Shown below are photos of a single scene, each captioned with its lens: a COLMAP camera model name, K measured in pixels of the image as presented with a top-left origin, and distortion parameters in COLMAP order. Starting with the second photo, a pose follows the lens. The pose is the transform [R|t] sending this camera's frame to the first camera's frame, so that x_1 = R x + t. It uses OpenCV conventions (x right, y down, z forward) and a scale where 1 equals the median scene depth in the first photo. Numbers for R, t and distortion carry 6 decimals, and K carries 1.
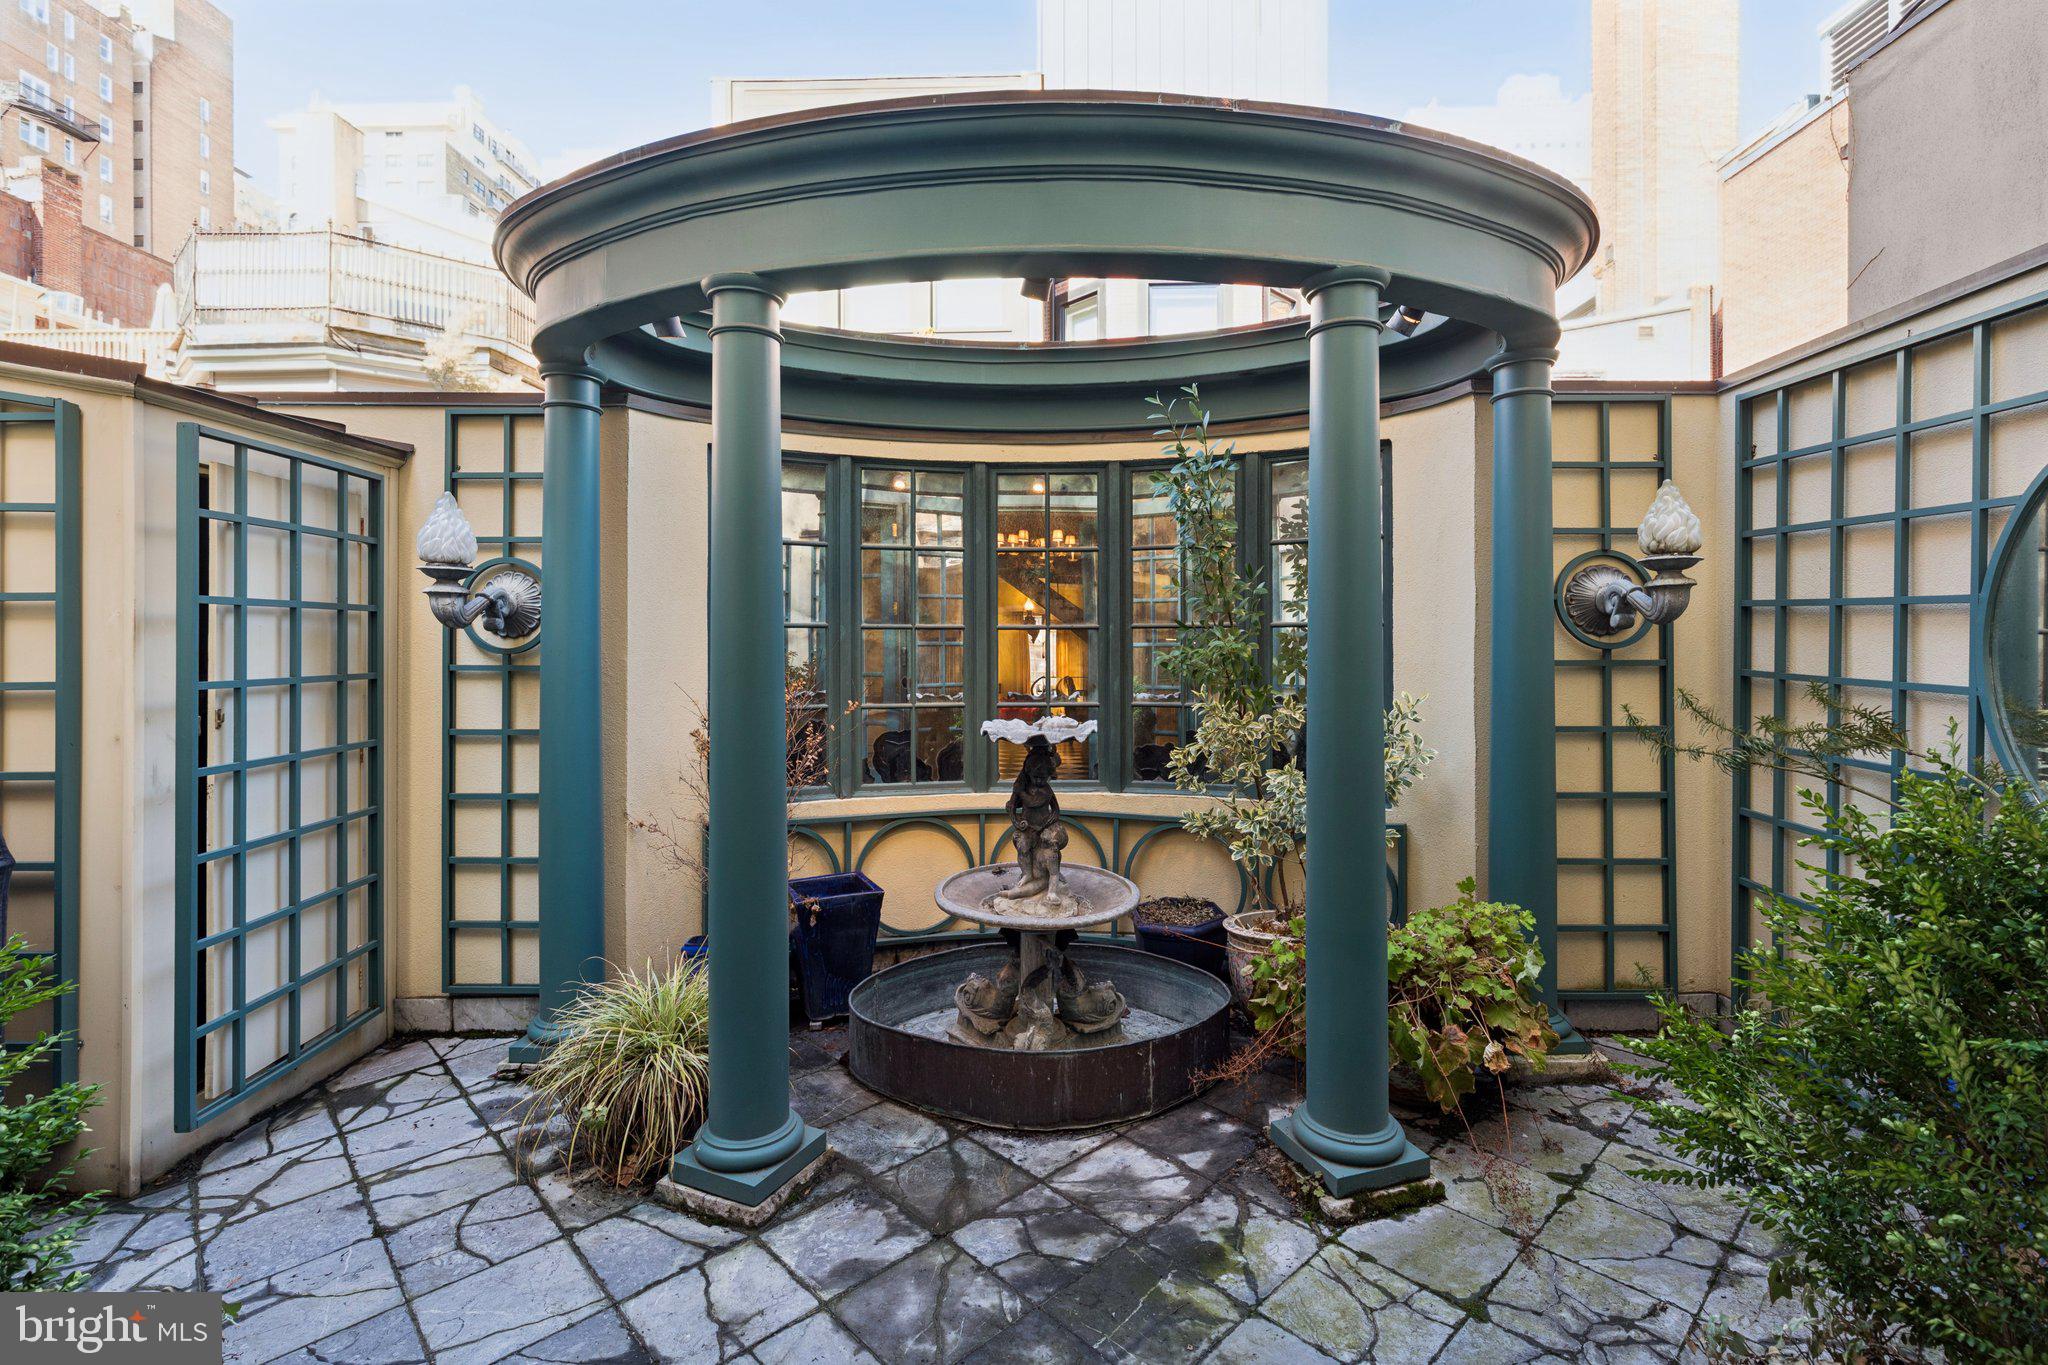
lens RADIAL K [[917.6, 0, 1022.0], [0, 917.6, 692.5], [0, 0, 1]] dist [0.004168, -0.000642]
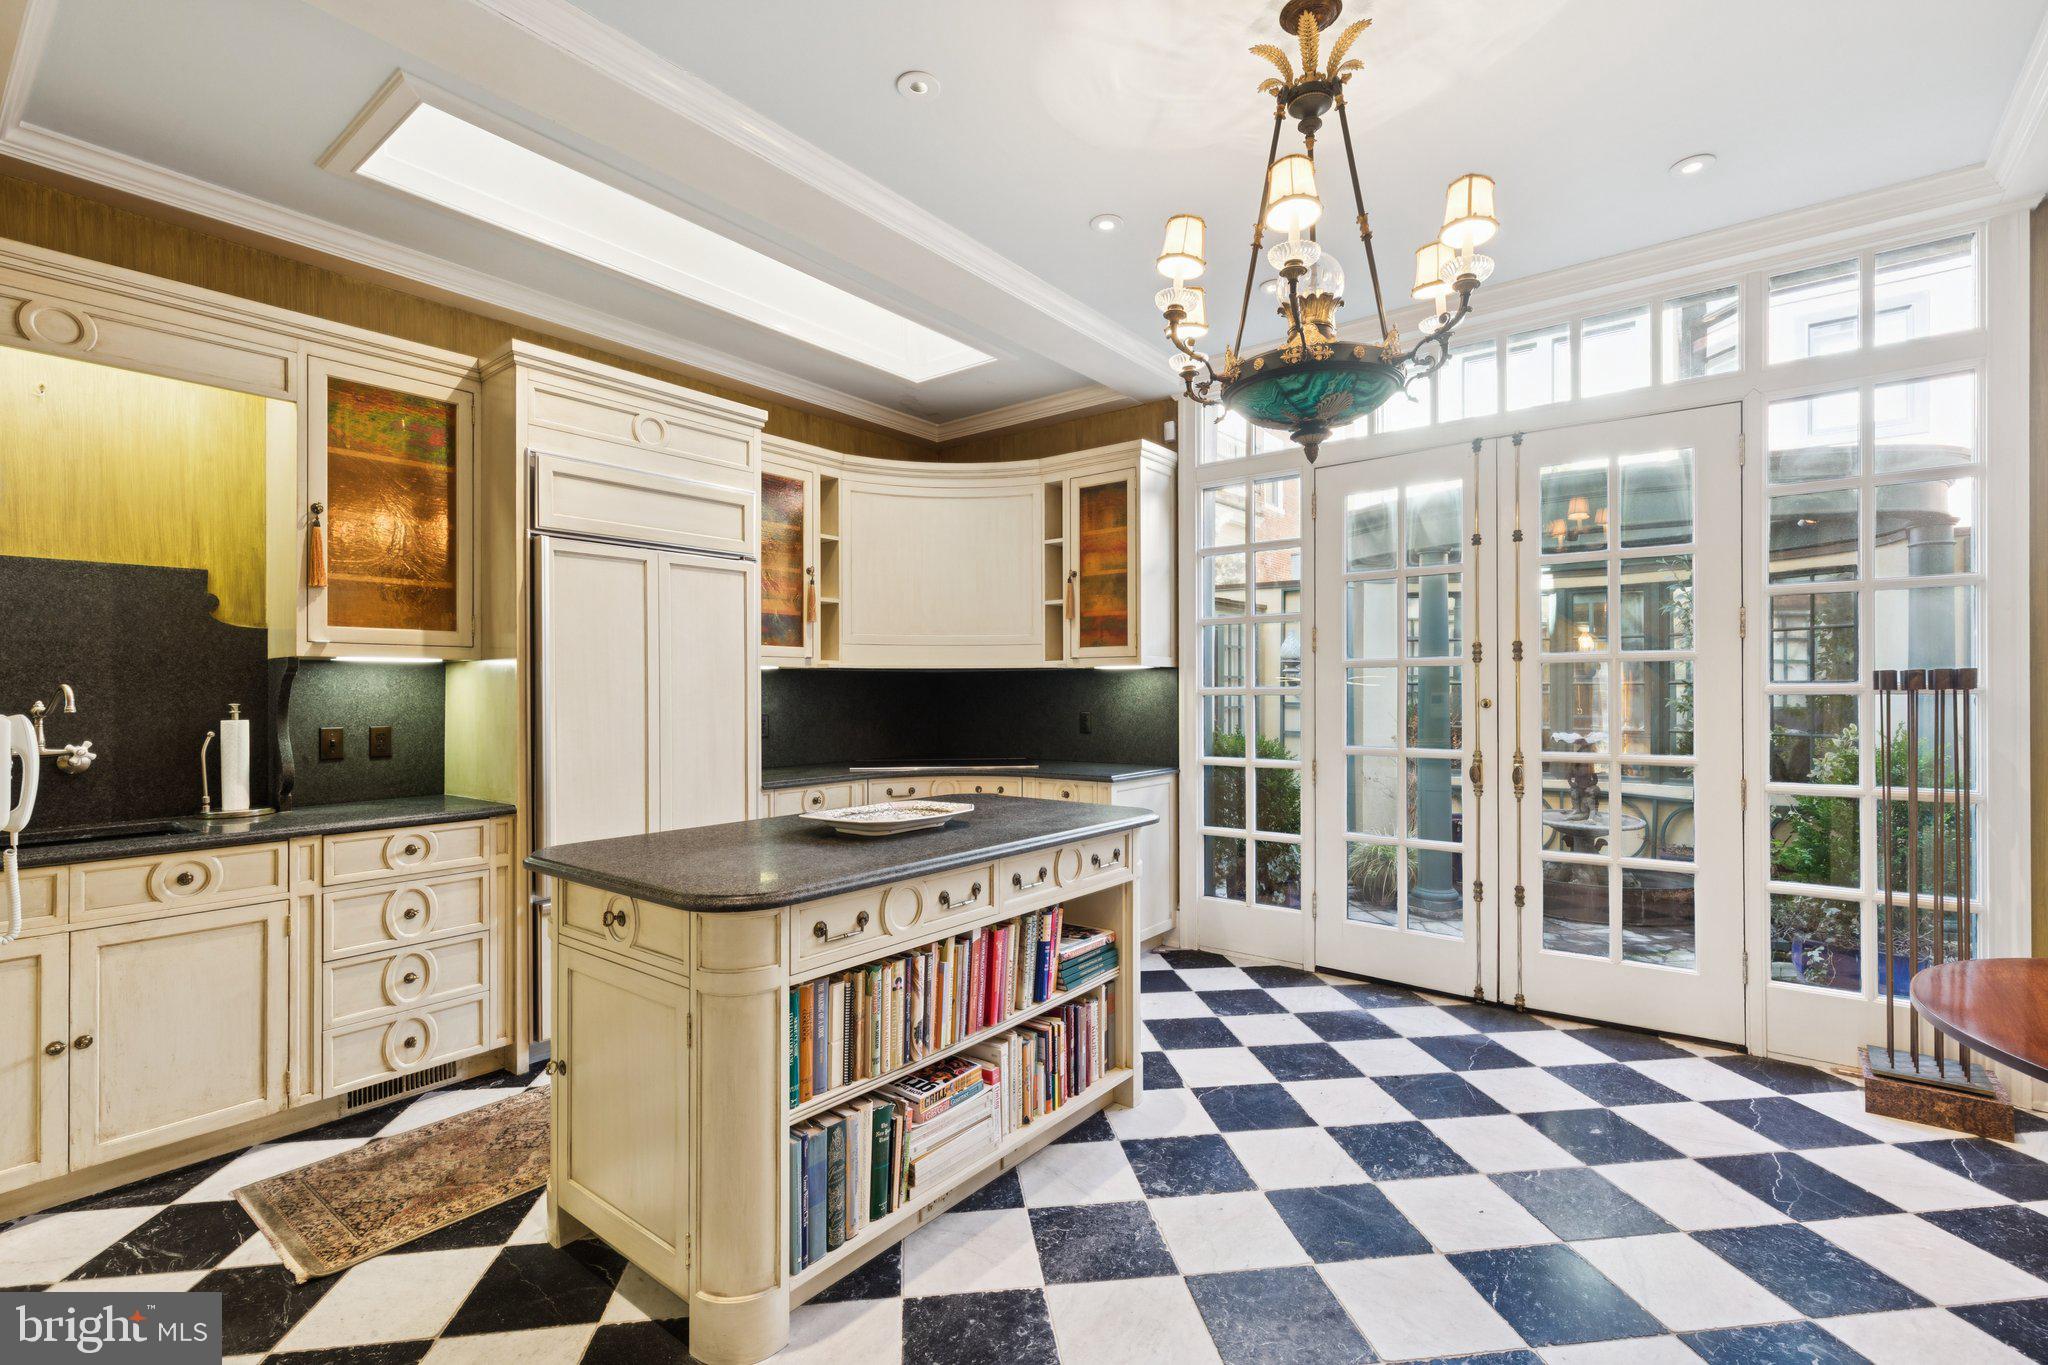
lens RADIAL K [[917.6, 0, 1022.0], [0, 917.6, 692.5], [0, 0, 1]] dist [0.004168, -0.000642]
pose [[0.805449, 0.000456, -0.592664, 0.166809], [-0.031852, 0.998588, -0.042519, 0.052437], [0.591808, 0.053125, 0.804326, -1.017172]]
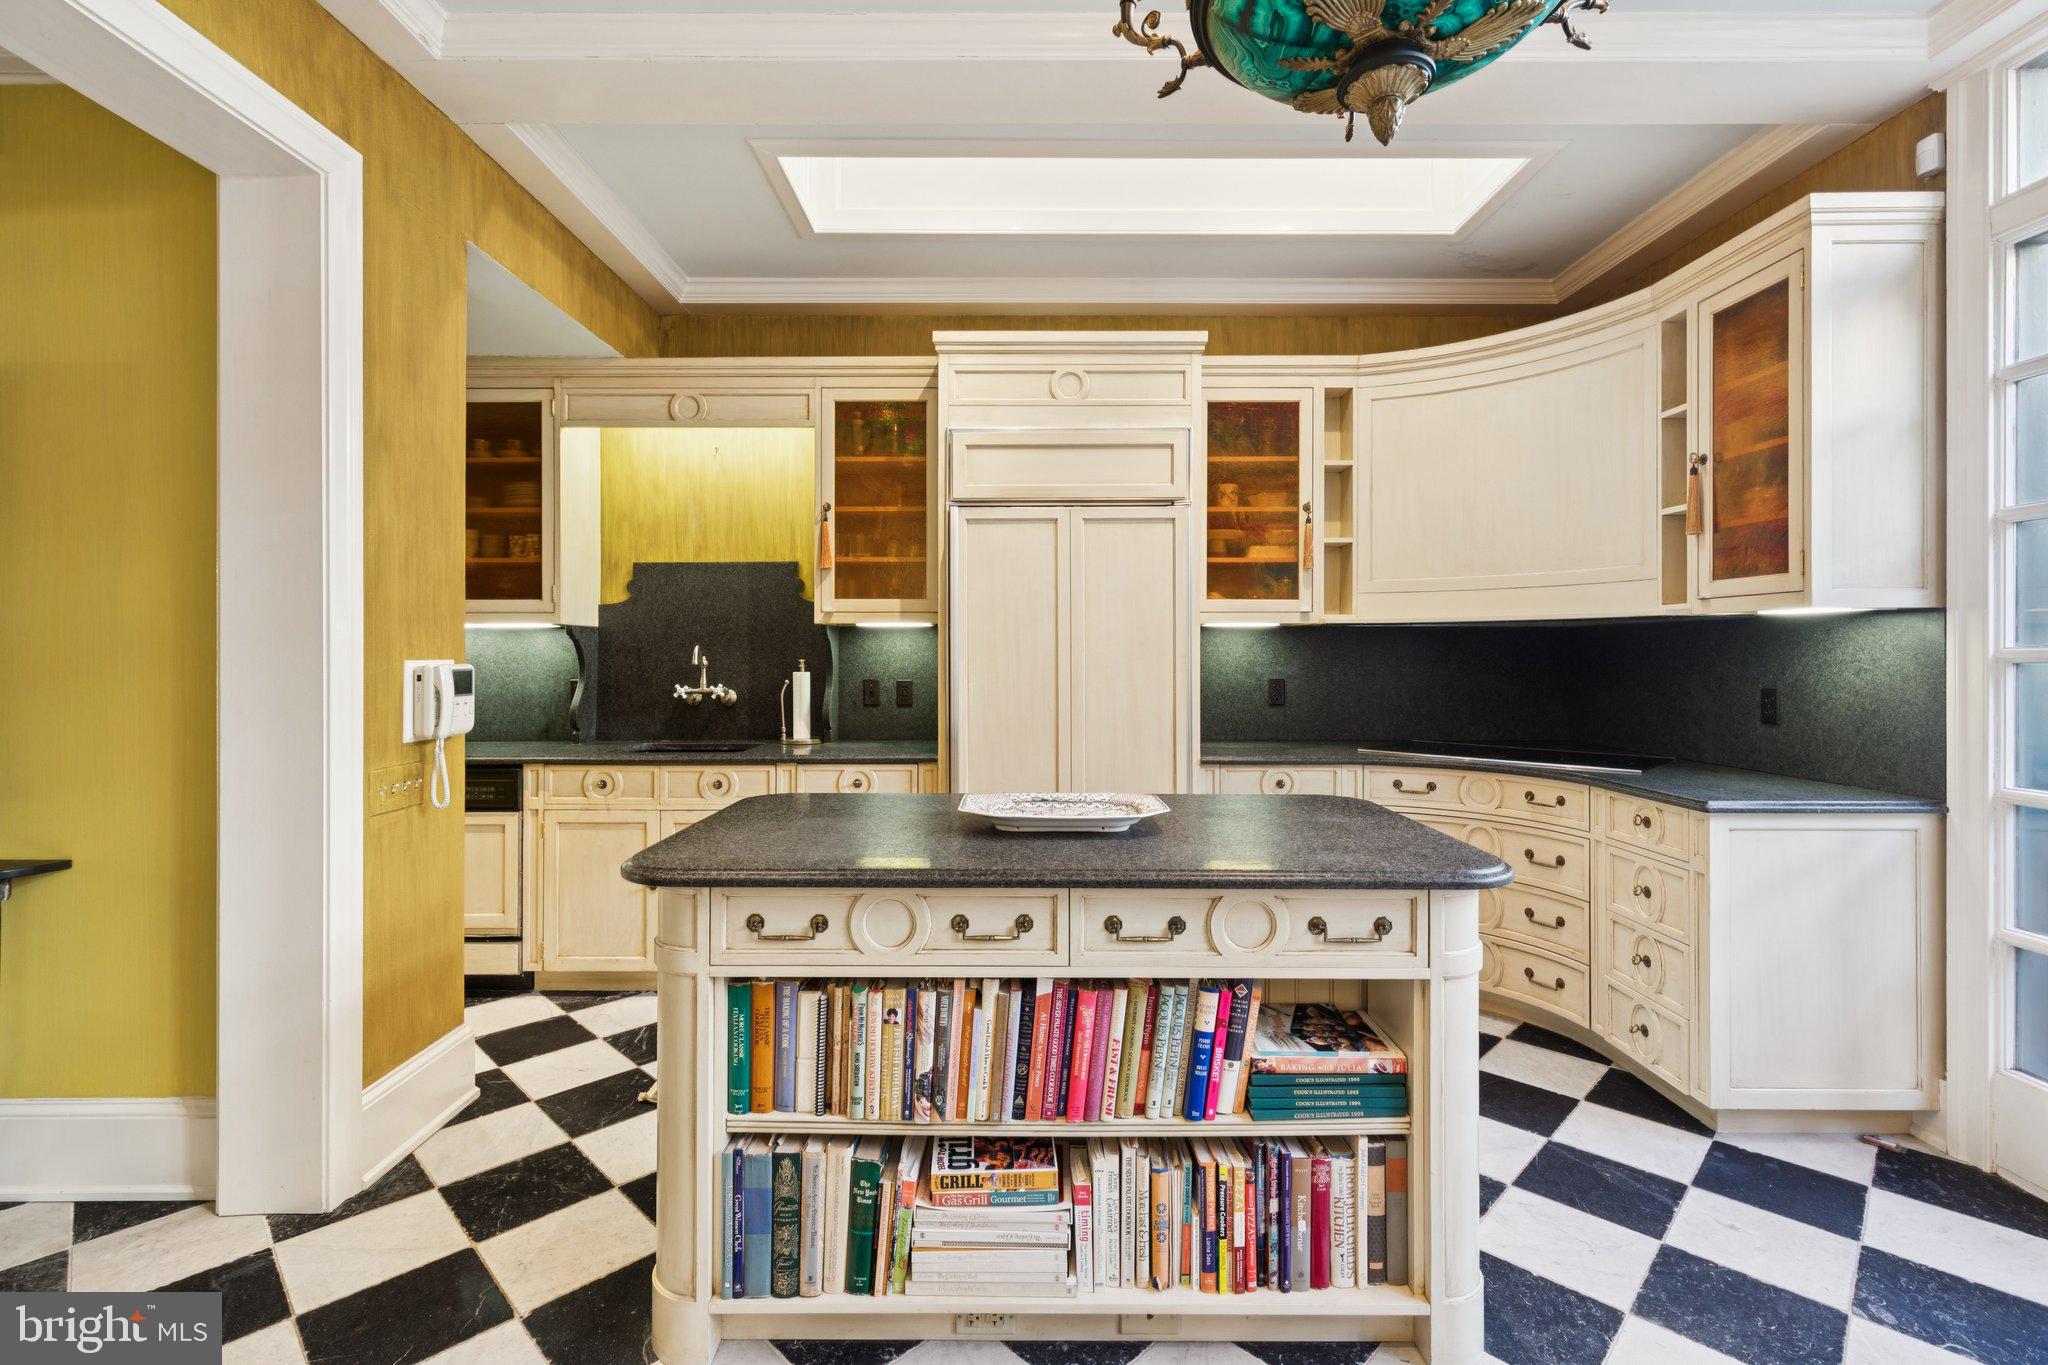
lens RADIAL K [[923.6, 0, 1020.9], [0, 923.6, 654.7], [0, 0, 1]] dist [0.005298, -0.000049]
pose [[0.031289, 0.004529, -0.999500, 0.227868], [-0.056864, 0.998378, 0.002744, 0.026739], [0.997892, 0.056749, 0.031496, -0.562082]]
